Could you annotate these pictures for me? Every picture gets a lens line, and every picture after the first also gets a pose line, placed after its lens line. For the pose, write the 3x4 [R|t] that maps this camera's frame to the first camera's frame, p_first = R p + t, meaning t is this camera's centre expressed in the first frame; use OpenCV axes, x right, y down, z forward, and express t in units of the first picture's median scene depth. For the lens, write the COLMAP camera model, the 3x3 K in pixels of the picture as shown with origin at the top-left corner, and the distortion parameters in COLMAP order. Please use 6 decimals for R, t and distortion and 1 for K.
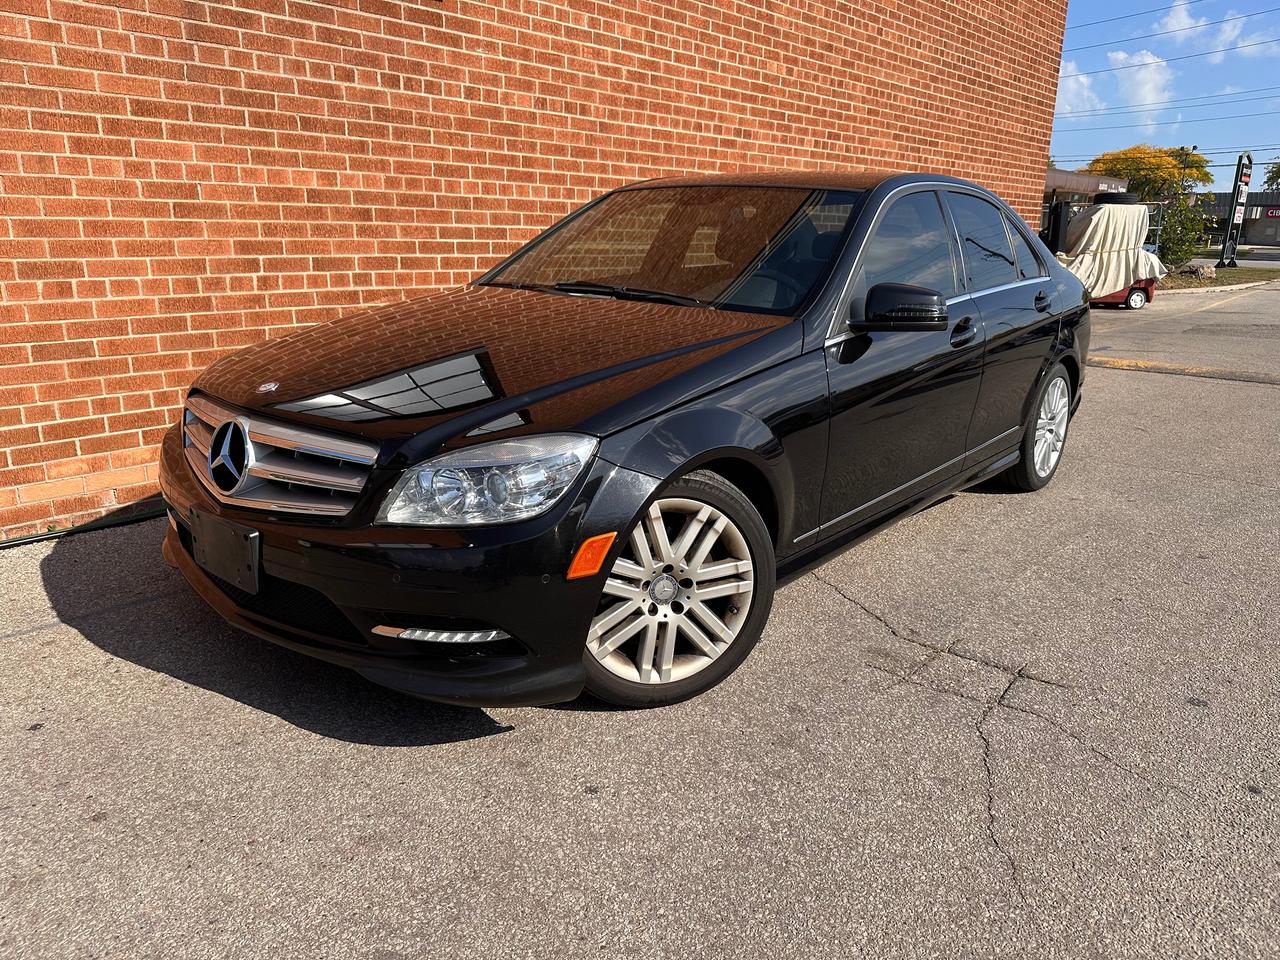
lens RADIAL K [[896.4, 0, 646.9], [0, 896.4, 477.7], [0, 0, 1]] dist [0.014385, -0.033097]
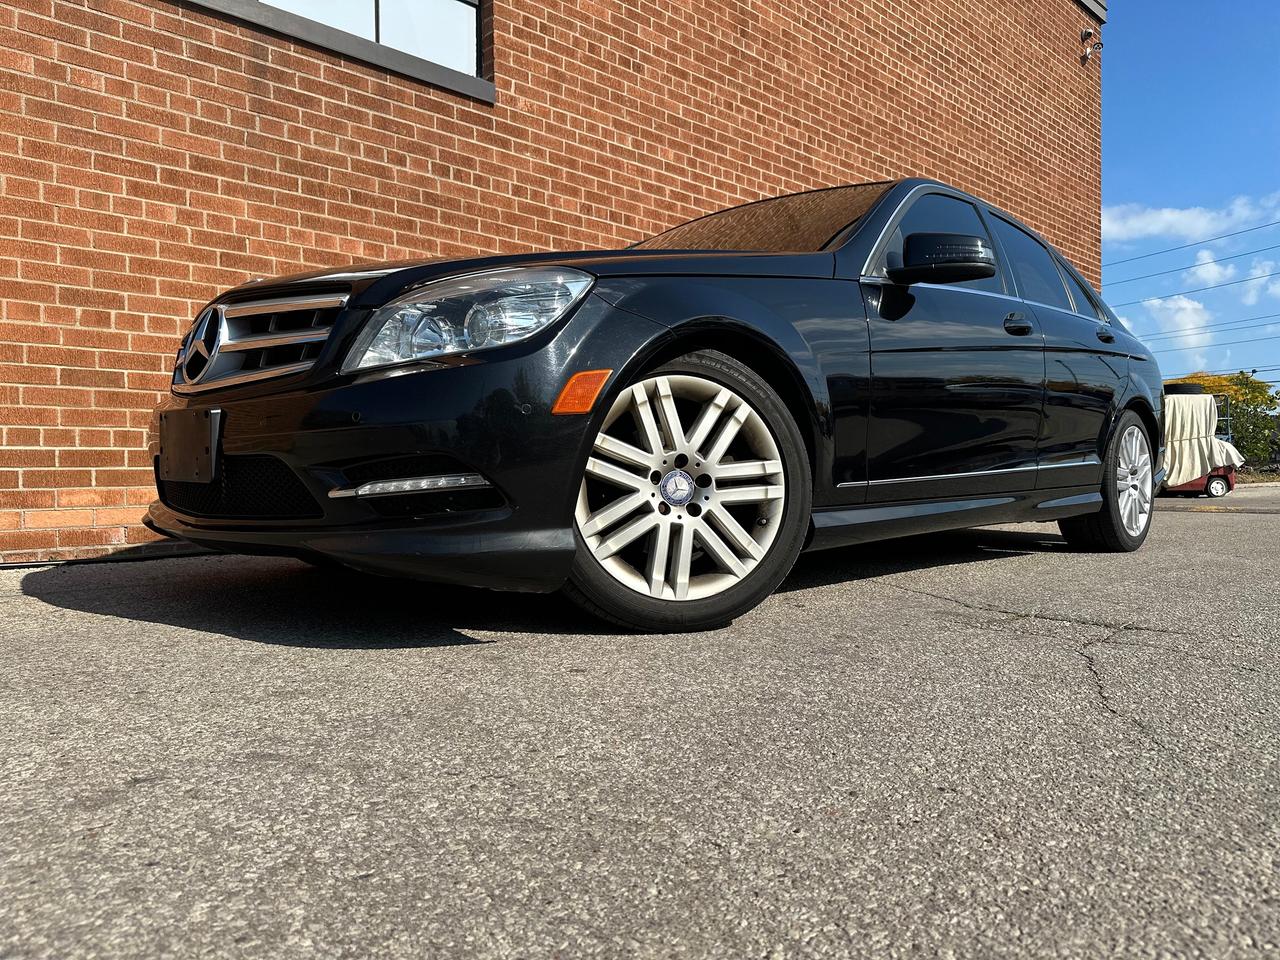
lens RADIAL K [[896.4, 0, 650.5], [0, 896.4, 473.2], [0, 0, 1]] dist [0.014385, -0.033097]
pose [[0.997206, -0.020973, -0.071690, 0.031336], [0.001526, 0.965293, -0.261166, 0.192426], [0.074680, 0.260327, 0.962628, 0.099342]]
